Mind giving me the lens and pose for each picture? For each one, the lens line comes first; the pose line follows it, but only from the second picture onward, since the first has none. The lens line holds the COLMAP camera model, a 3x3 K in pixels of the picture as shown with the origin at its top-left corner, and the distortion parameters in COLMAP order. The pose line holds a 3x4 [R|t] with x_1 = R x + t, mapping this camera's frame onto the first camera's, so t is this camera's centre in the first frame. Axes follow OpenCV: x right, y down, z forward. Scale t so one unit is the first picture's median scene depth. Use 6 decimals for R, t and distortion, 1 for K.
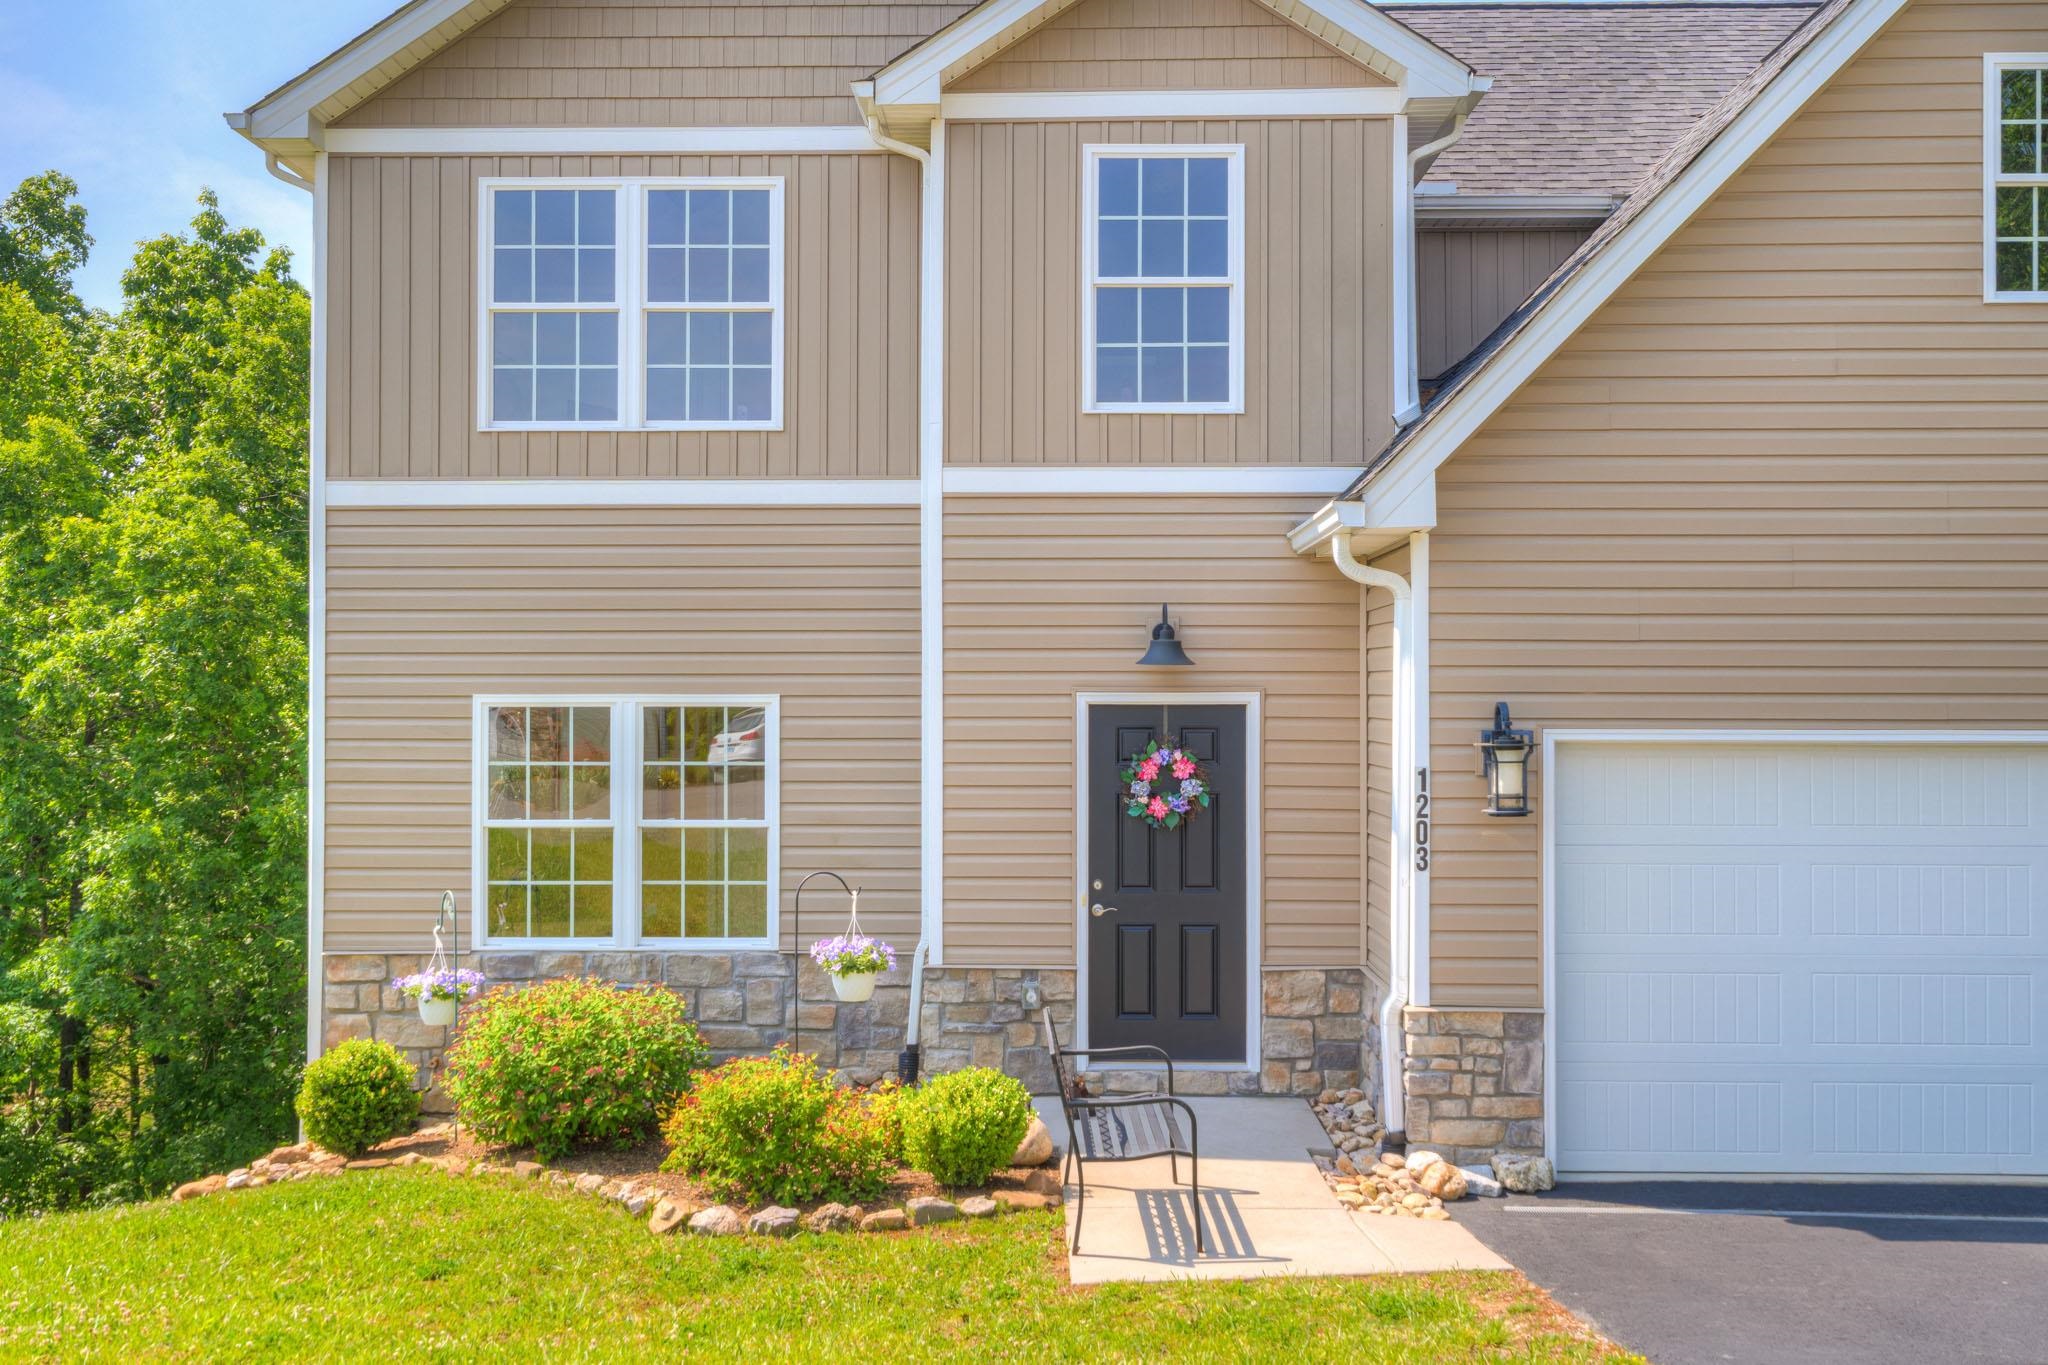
lens RADIAL K [[2078.1, 0, 1024.0], [0, 2078.1, 682.5], [0, 0, 1]] dist [0.005849, 0.000015]
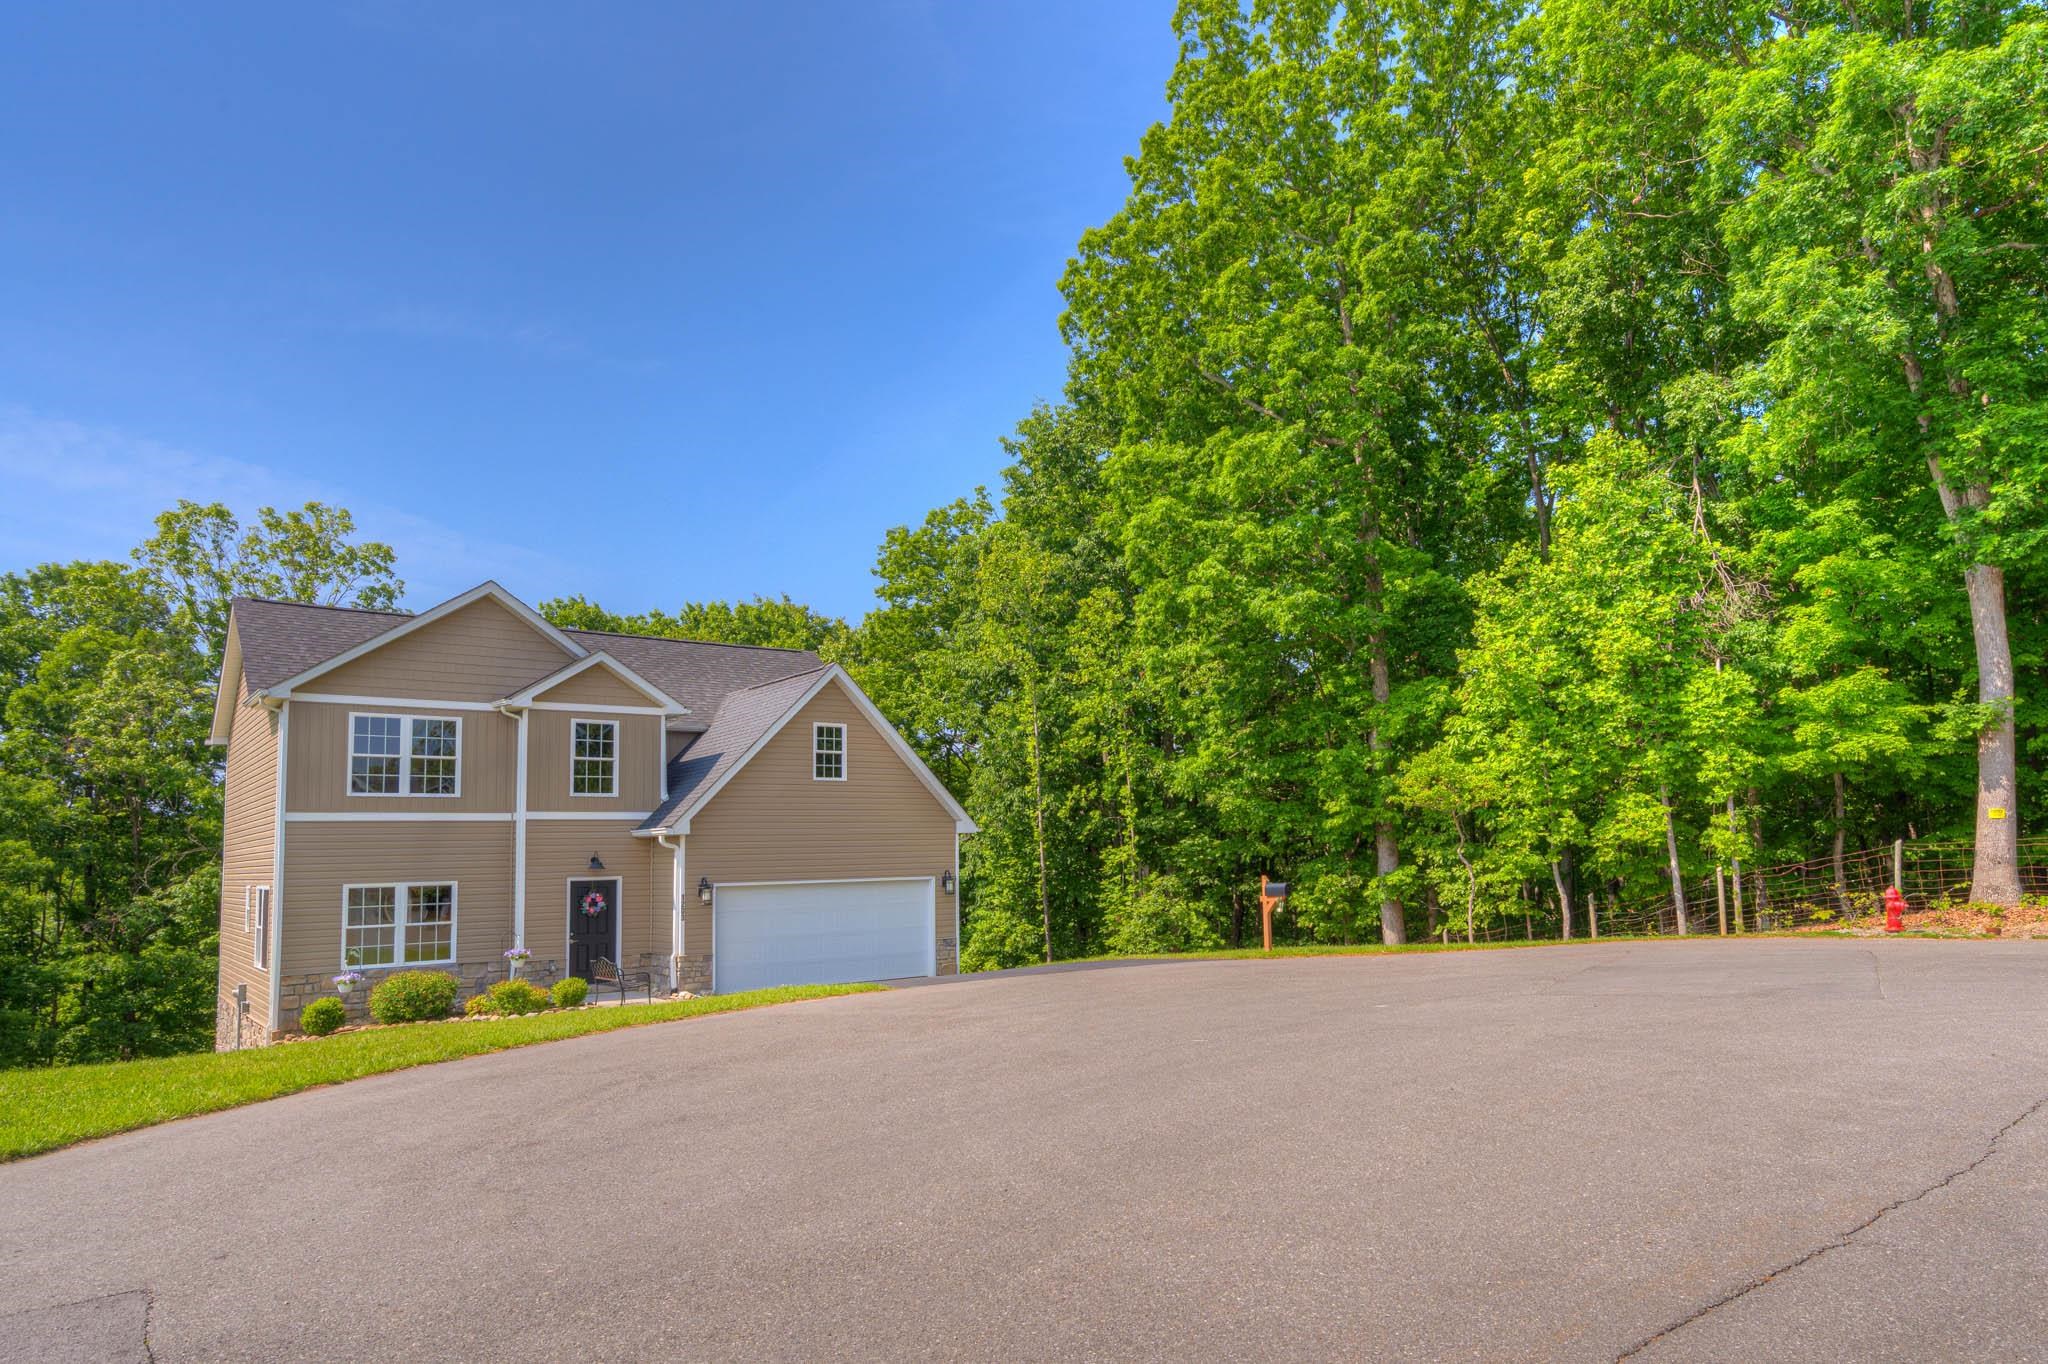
lens RADIAL K [[1228.8, 0, 1115.9], [0, 1228.8, 757.9], [0, 0, 1]] dist [0.019130, -0.013346]
pose [[0.752841, 0.034655, 0.657289, -0.625722], [0.016716, 0.997284, -0.071726, -0.030478], [-0.657990, 0.064985, 0.750217, -1.115595]]
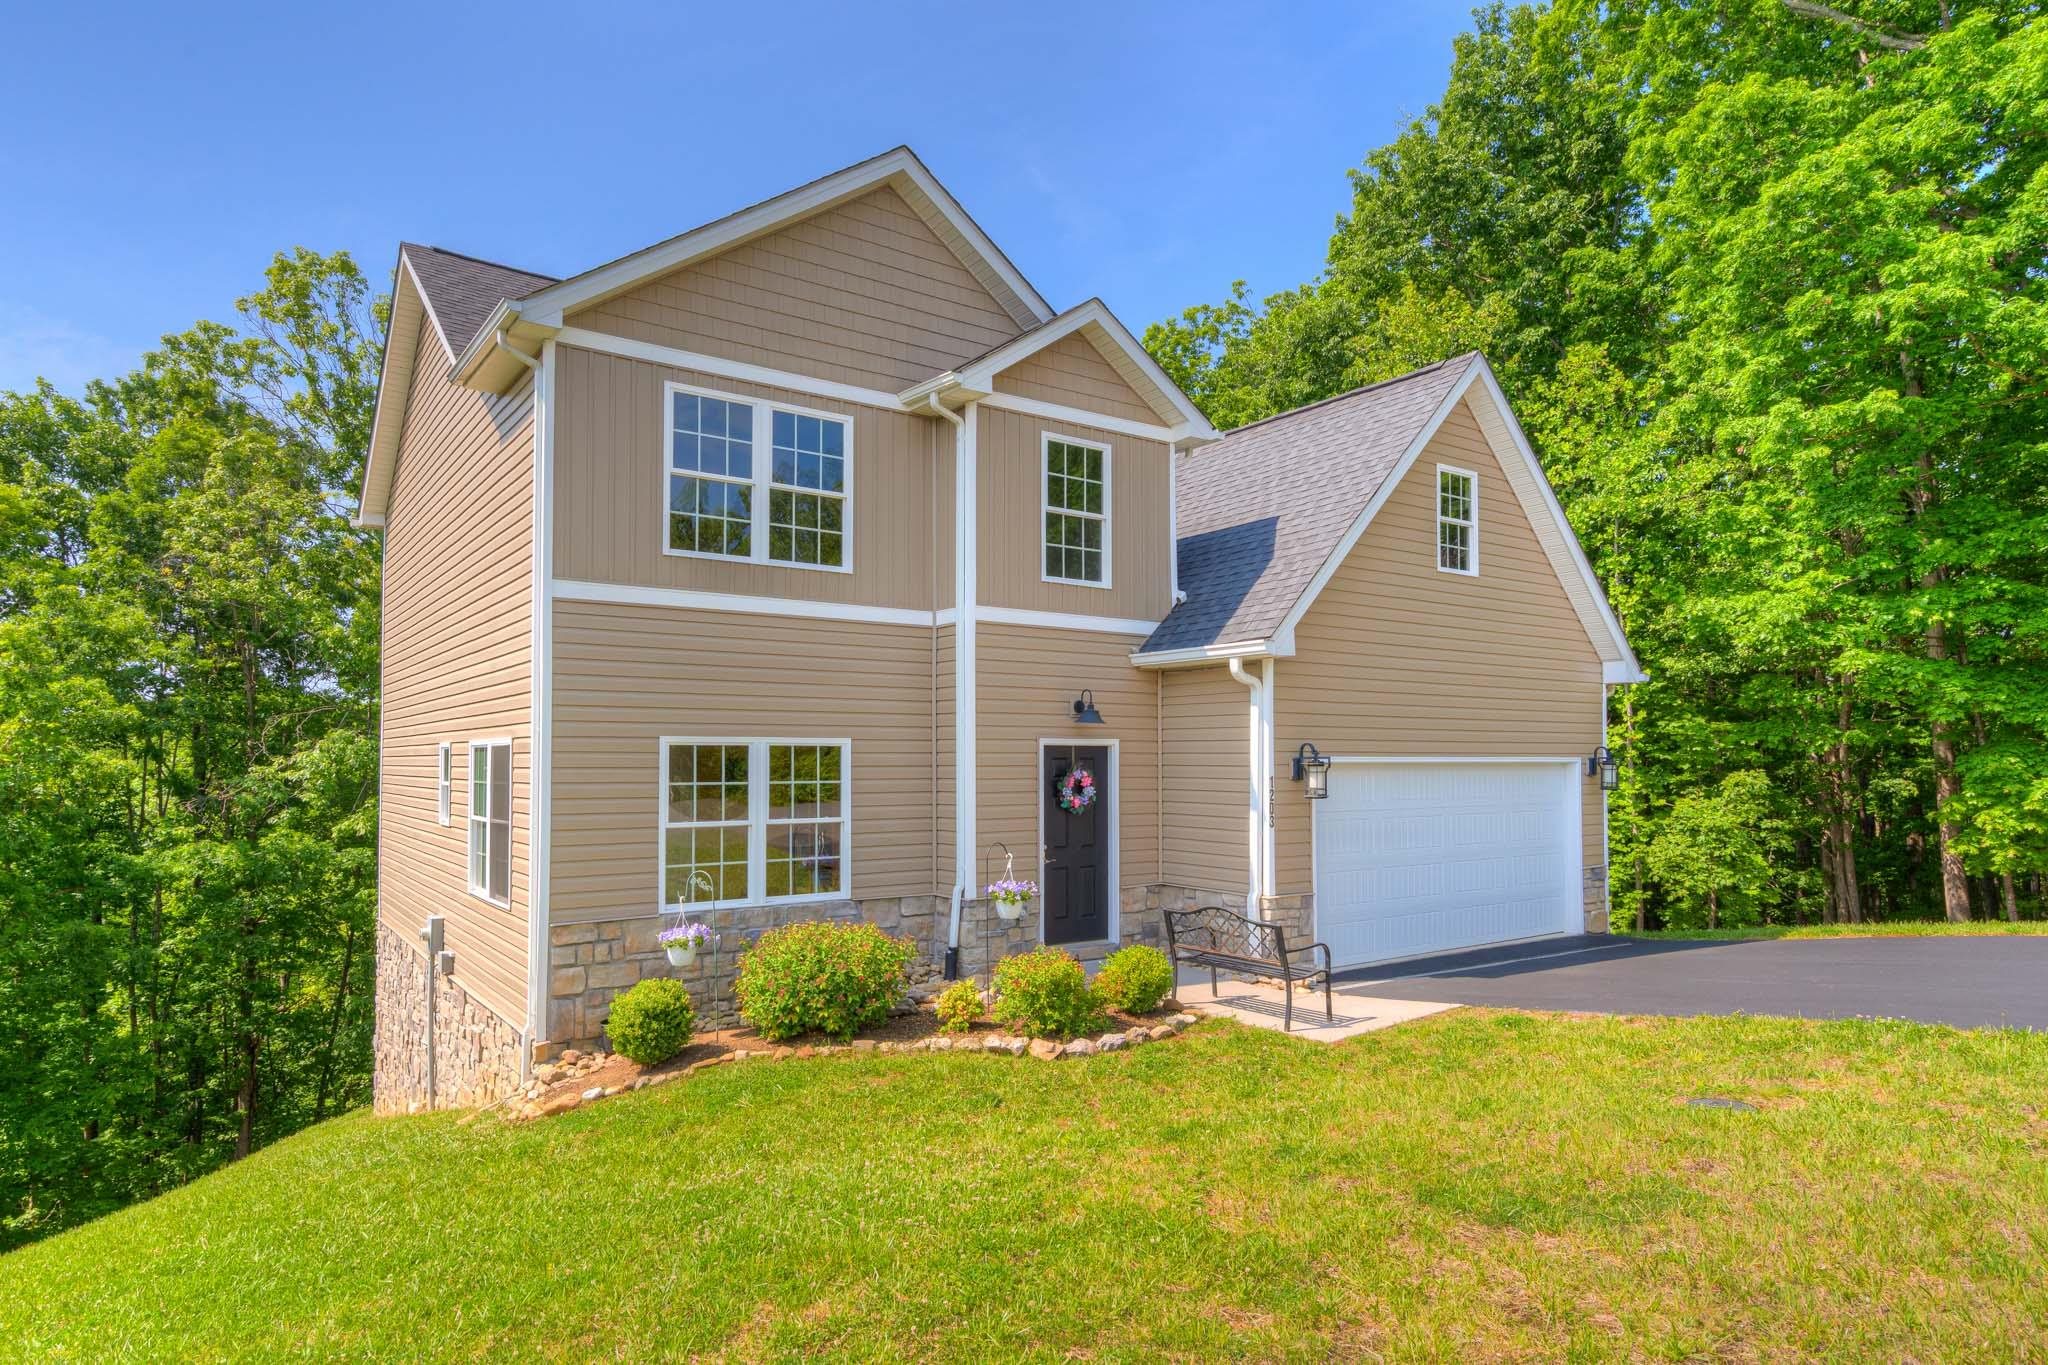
lens RADIAL K [[1160.0, 0, 1028.8], [0, 1160.0, 727.9], [0, 0, 1]] dist [-0.003679, -0.001191]
pose [[0.800003, 0.015007, 0.599808, -0.563533], [-0.004368, 0.999806, -0.019190, 0.014656], [-0.599980, 0.012732, 0.799913, 0.211025]]
